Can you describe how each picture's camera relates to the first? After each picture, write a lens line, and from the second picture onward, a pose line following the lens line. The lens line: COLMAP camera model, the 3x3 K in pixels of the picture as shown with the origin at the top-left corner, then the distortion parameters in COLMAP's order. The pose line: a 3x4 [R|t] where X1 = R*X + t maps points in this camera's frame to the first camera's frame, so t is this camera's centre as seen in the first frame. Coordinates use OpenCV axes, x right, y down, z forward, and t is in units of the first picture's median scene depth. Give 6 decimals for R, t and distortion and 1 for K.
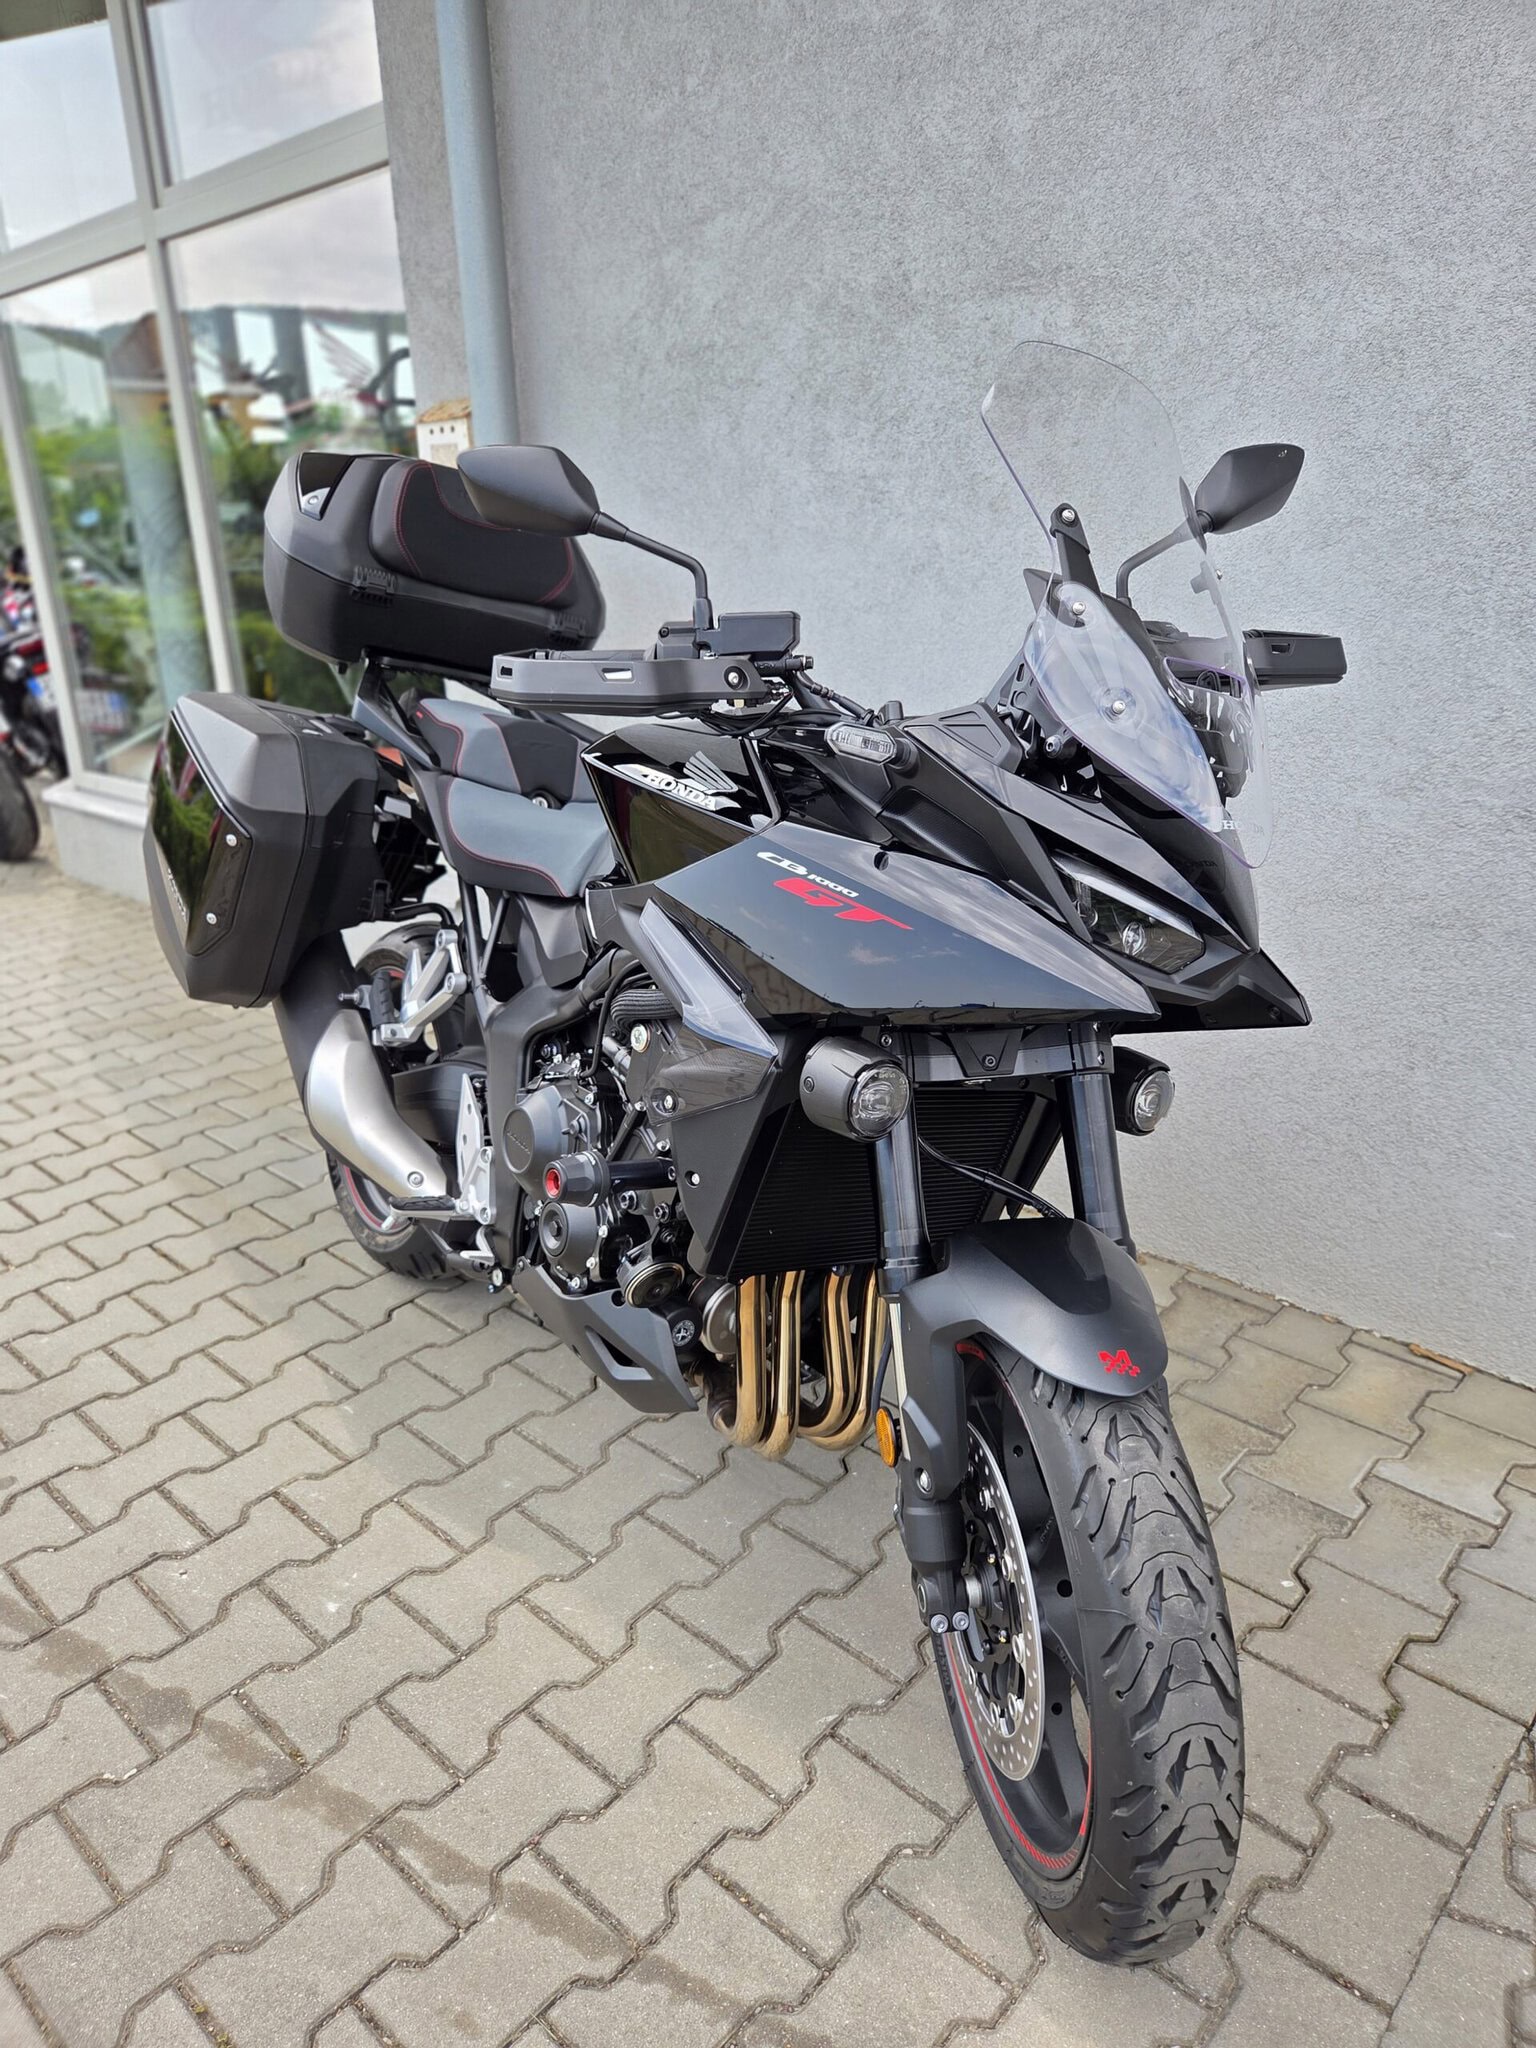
lens RADIAL K [[1331.4, 0, 768.0], [0, 1331.4, 1024.0], [0, 0, 1]] dist [0.016102, -0.021953]
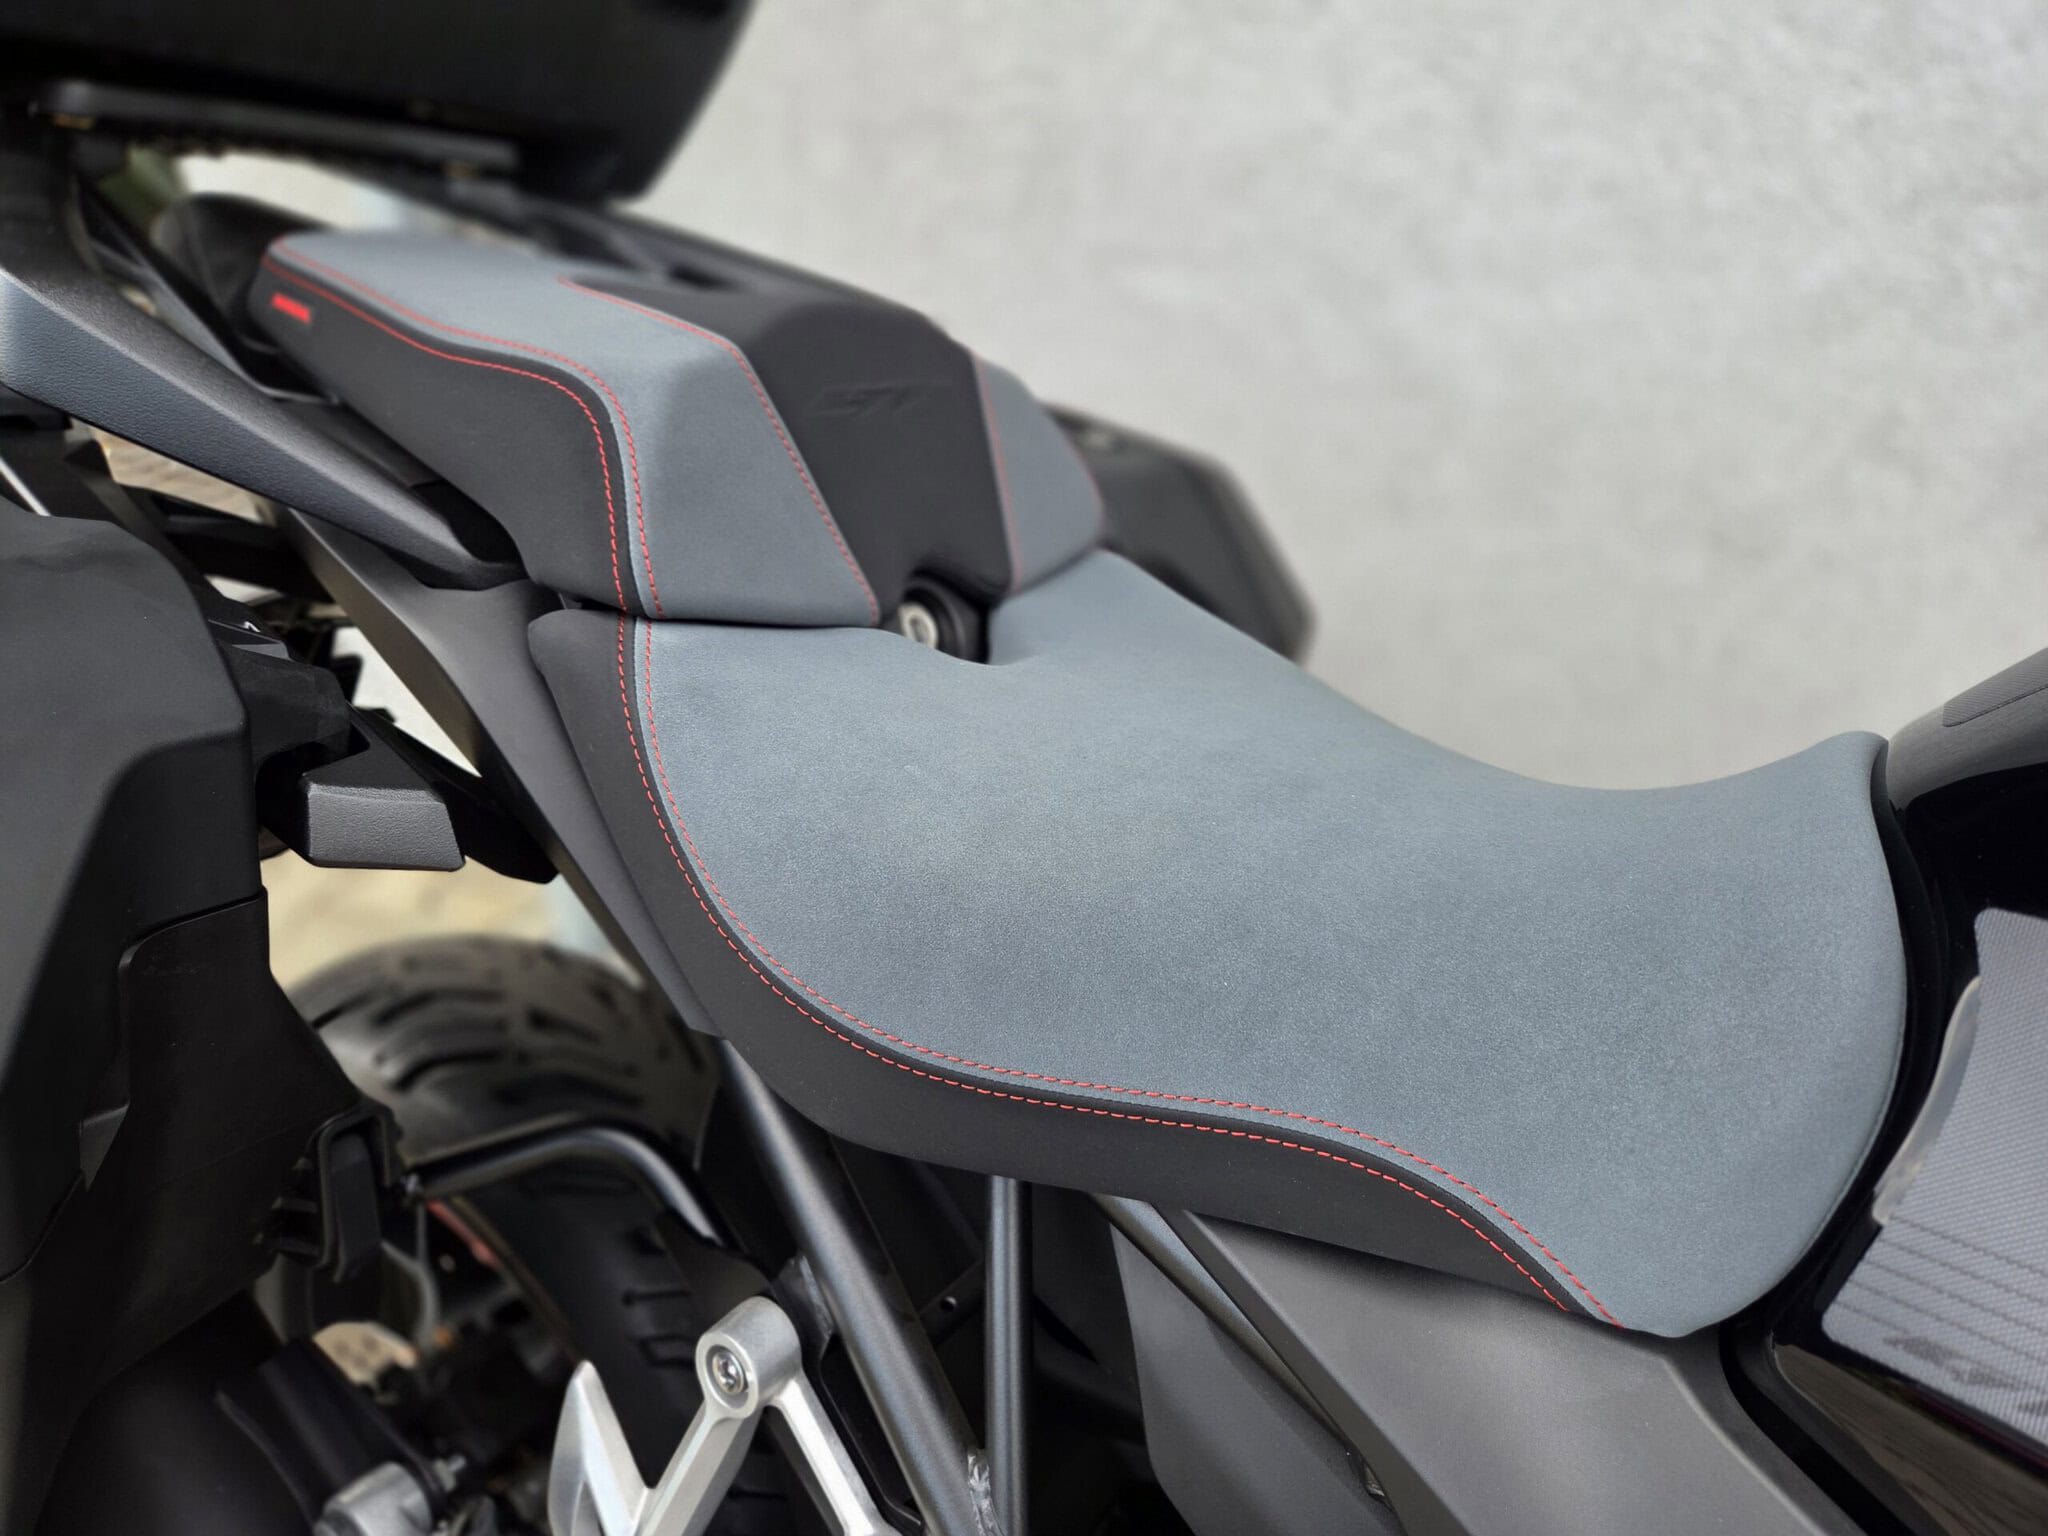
lens RADIAL K [[1392.4, 0, 1024.0], [0, 1392.4, 768.0], [0, 0, 1]] dist [0.035090, -0.031918]
pose [[0.948284, -0.185778, 0.257378, -0.256721], [0.138223, 0.971604, 0.192043, -0.214144], [-0.285747, -0.146536, 0.947035, 0.830379]]
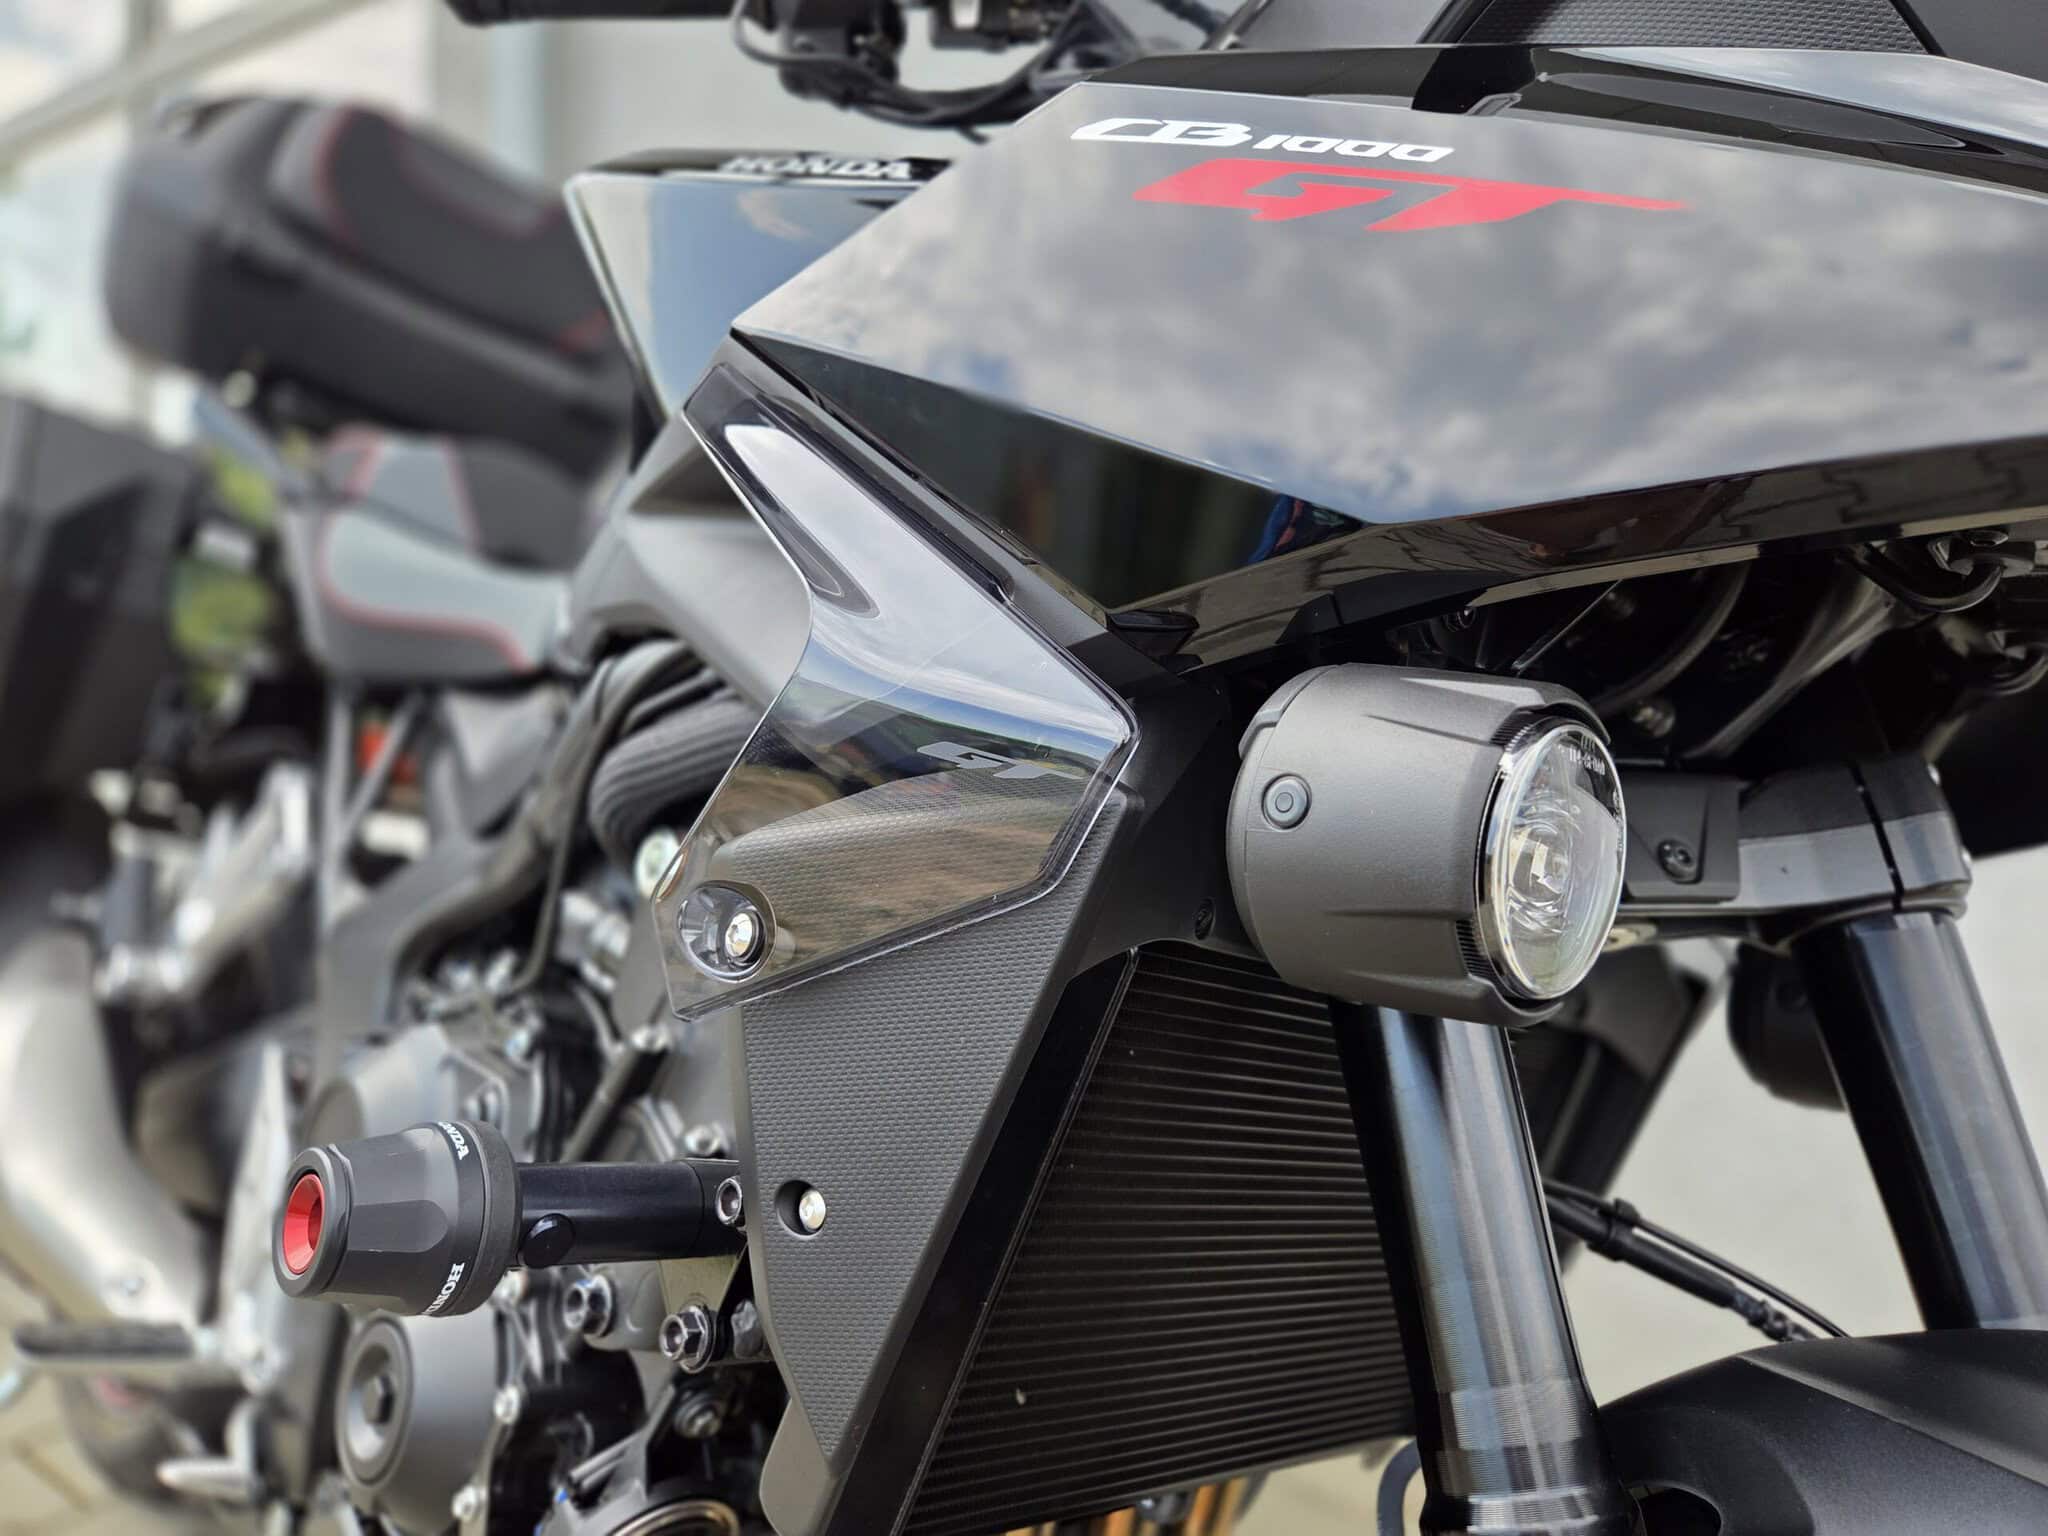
lens RADIAL K [[1392.4, 0, 1024.0], [0, 1392.4, 768.0], [0, 0, 1]] dist [0.035090, -0.031918]
pose [[0.989118, 0.045386, 0.139951, -0.039517], [-0.007025, 0.964714, -0.263206, 0.072940], [-0.146959, 0.259358, 0.954535, 0.471992]]
